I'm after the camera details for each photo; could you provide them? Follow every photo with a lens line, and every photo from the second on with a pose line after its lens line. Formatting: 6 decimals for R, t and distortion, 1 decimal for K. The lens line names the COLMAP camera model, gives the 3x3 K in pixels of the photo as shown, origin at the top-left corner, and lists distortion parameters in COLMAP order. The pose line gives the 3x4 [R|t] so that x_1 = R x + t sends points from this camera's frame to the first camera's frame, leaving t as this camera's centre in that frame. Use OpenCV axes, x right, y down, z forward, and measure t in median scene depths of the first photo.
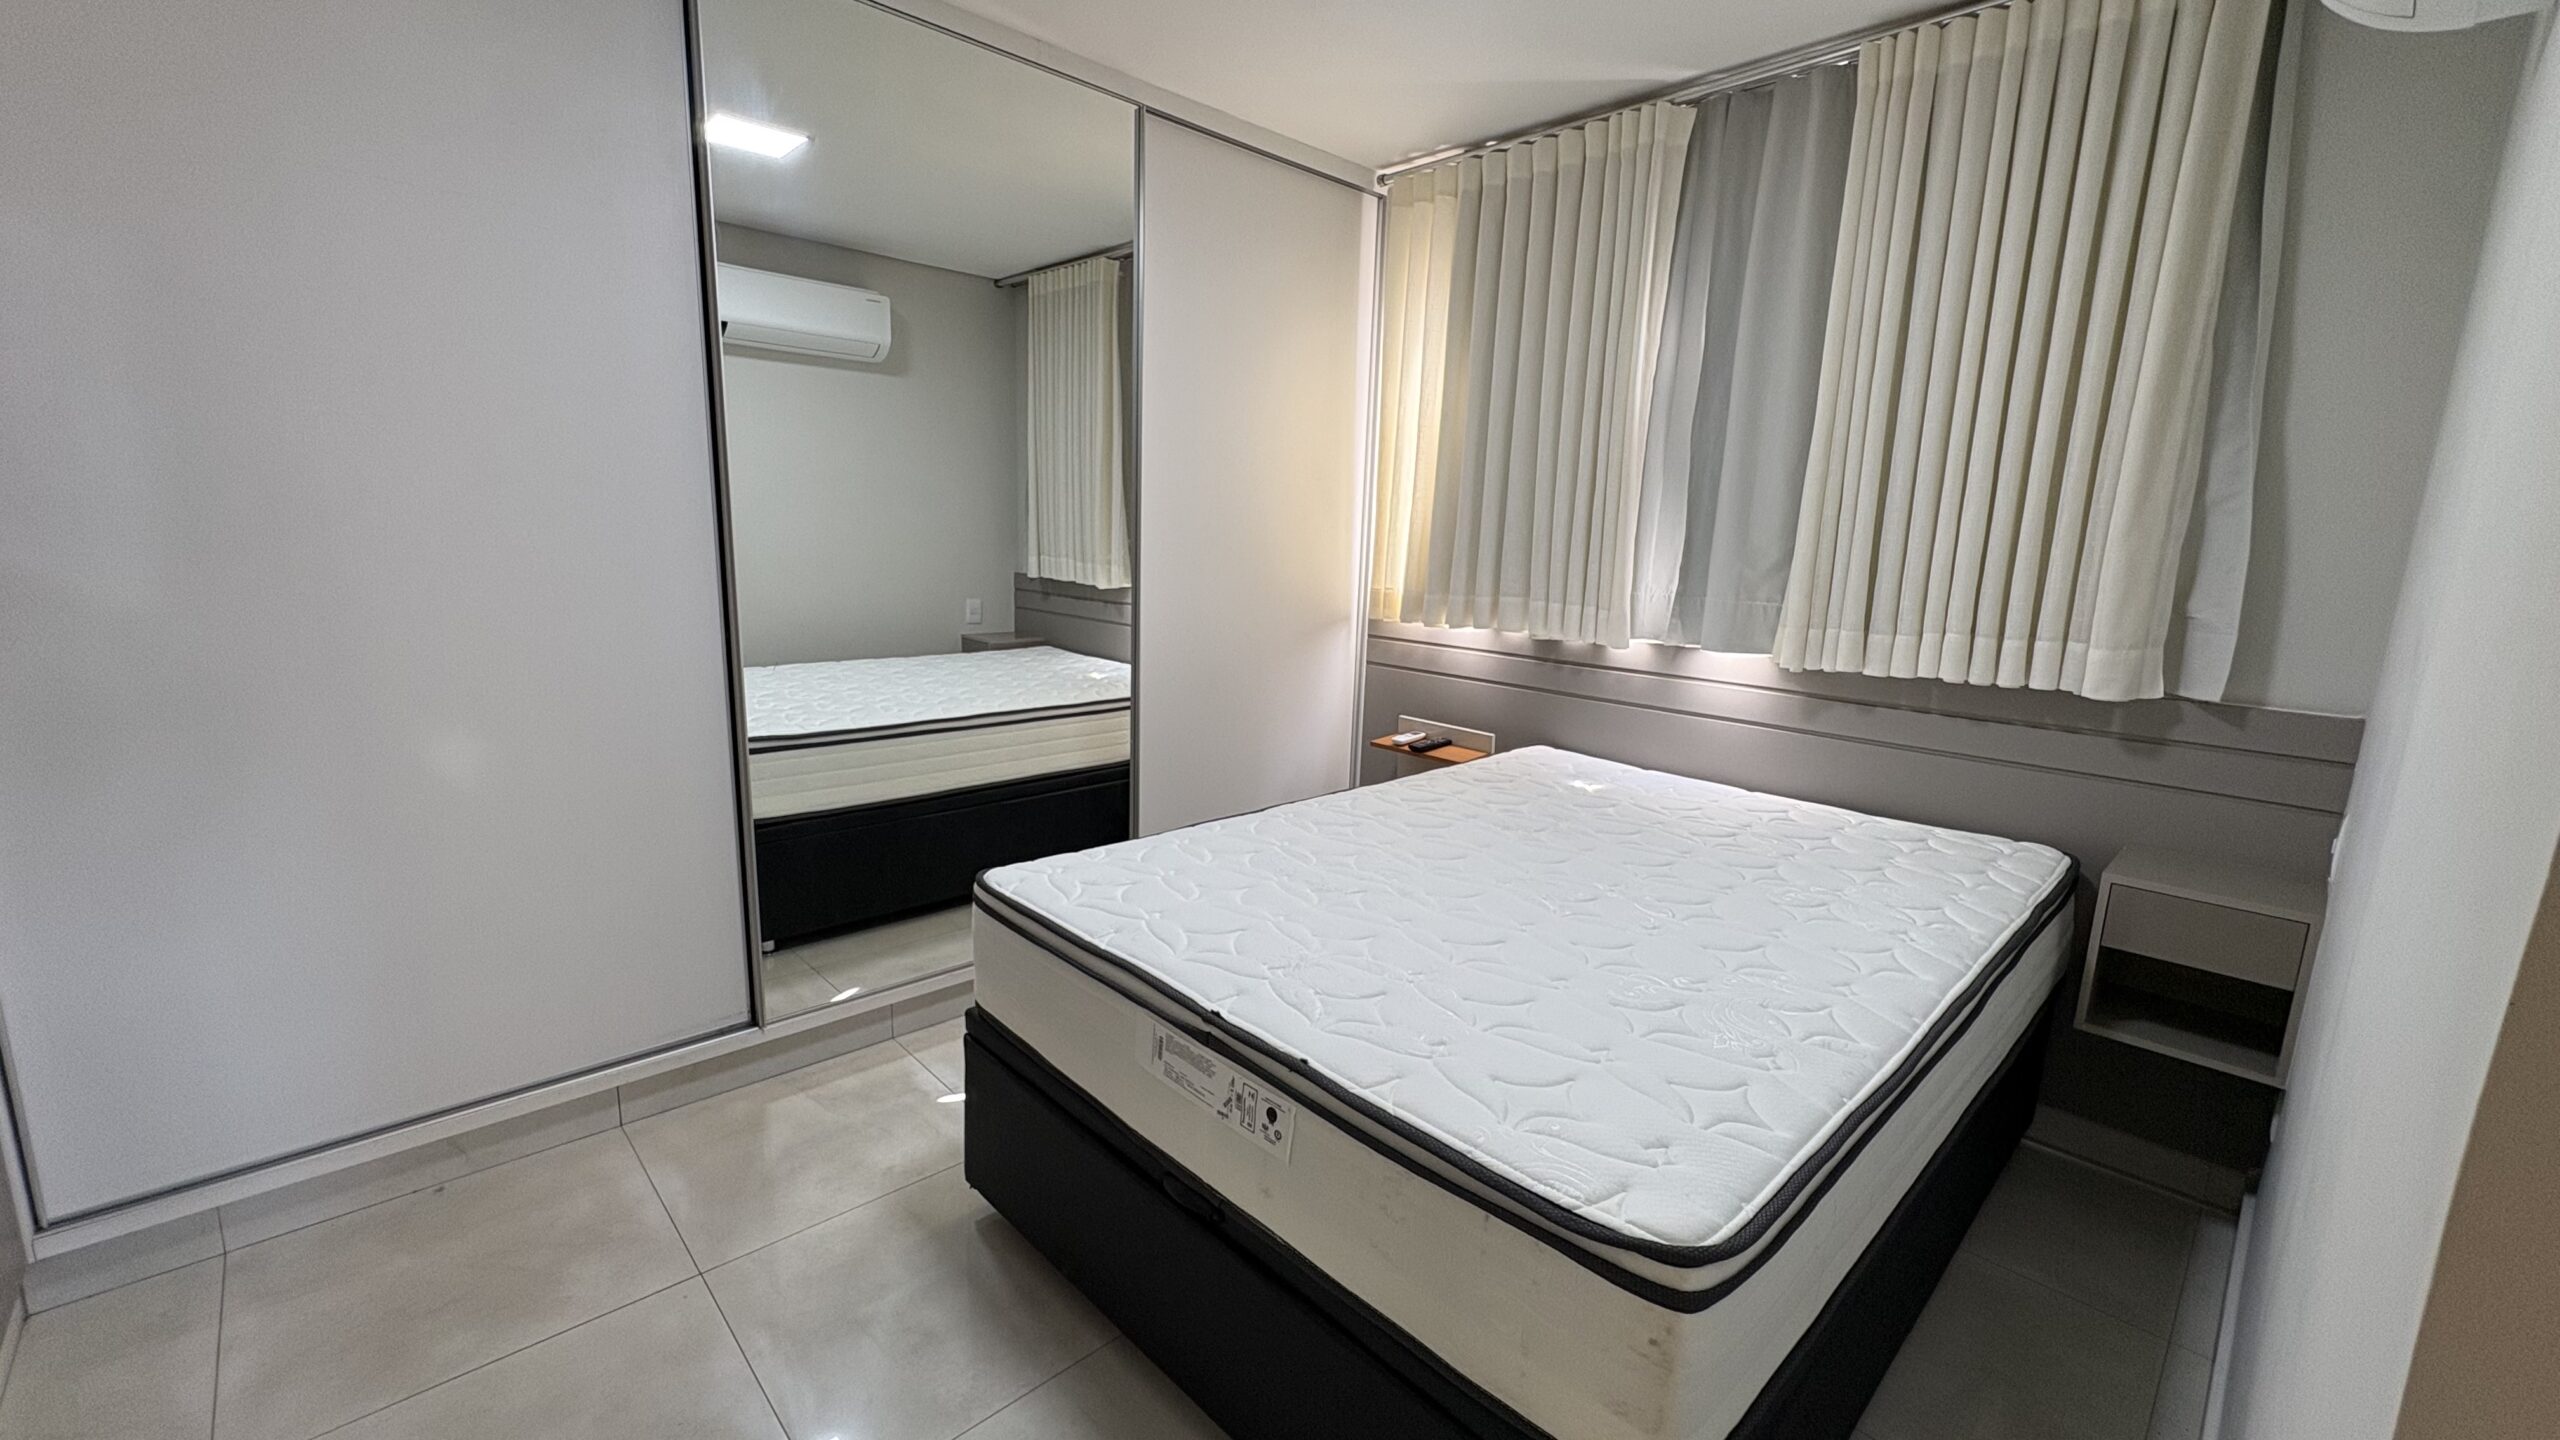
lens RADIAL K [[1025.0, 0, 1290.7], [0, 1025.0, 722.1], [0, 0, 1]] dist [0.003585, -0.000273]
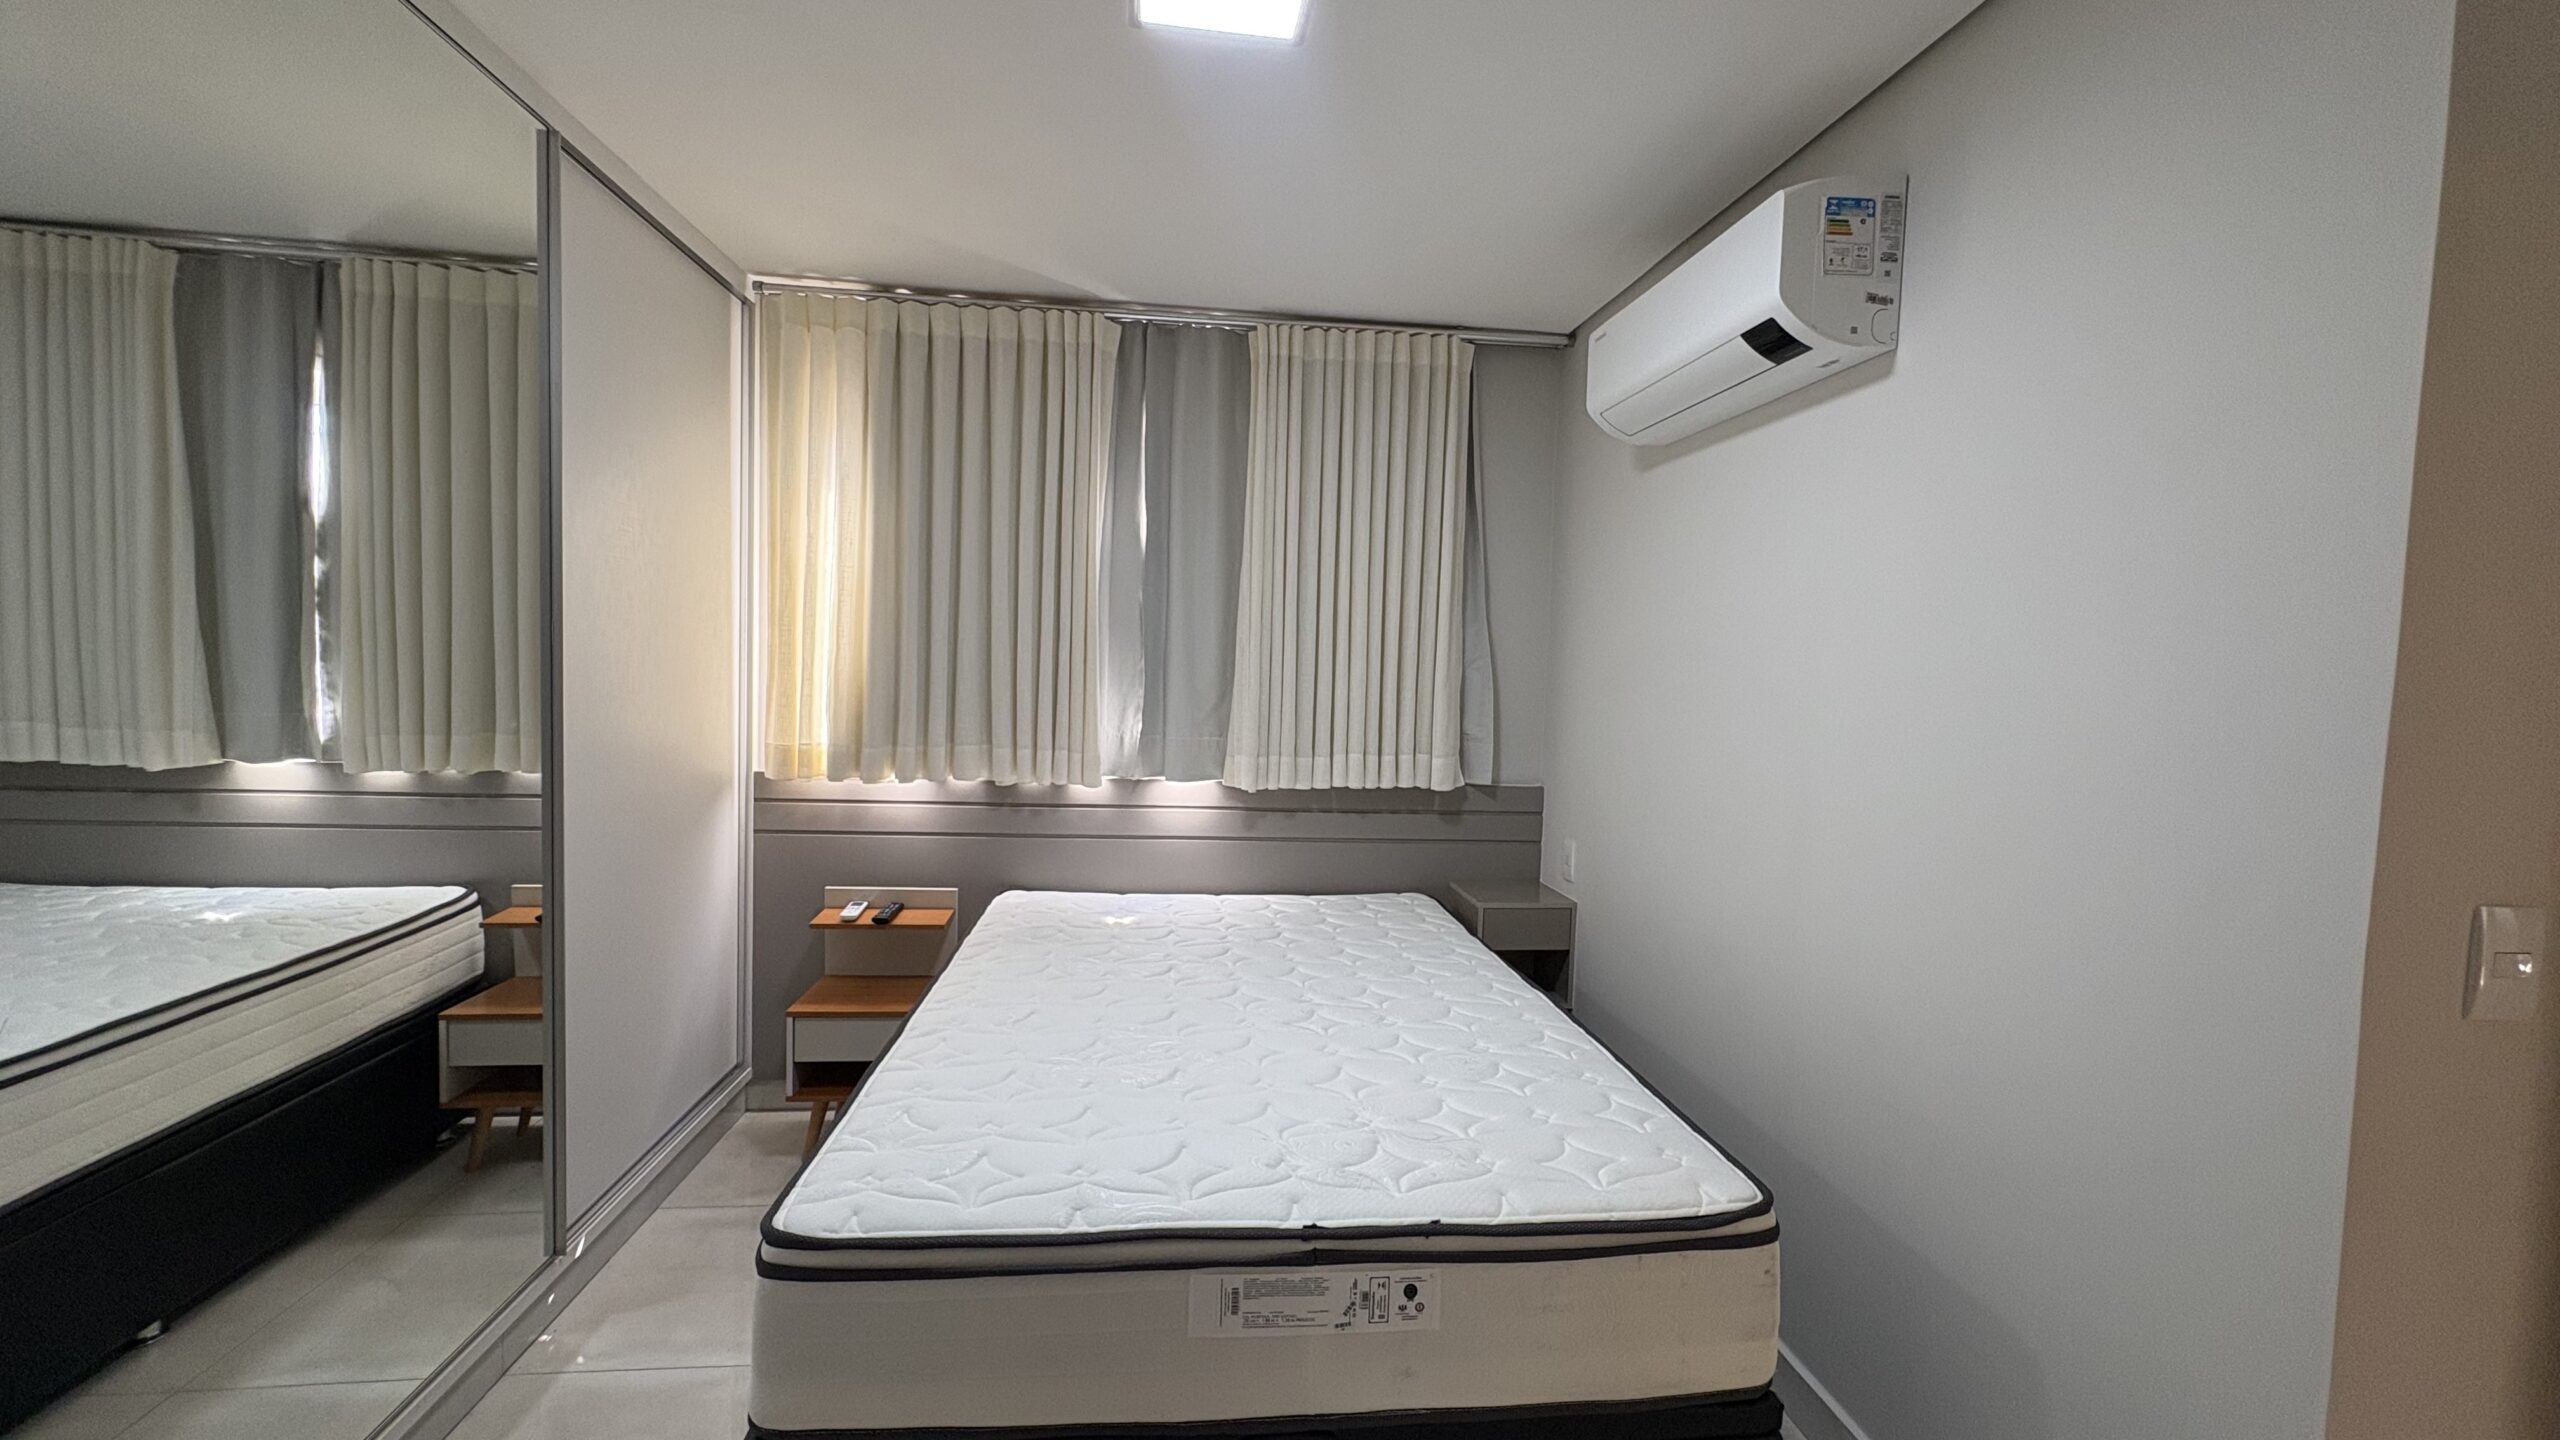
lens RADIAL K [[1025.0, 0, 1280.7], [0, 1025.0, 713.9], [0, 0, 1]] dist [0.003585, -0.000273]
pose [[0.607738, -0.052286, 0.792415, -0.442166], [0.135364, 0.990048, -0.038491, -0.086233], [-0.782516, 0.130657, 0.608767, 0.195263]]
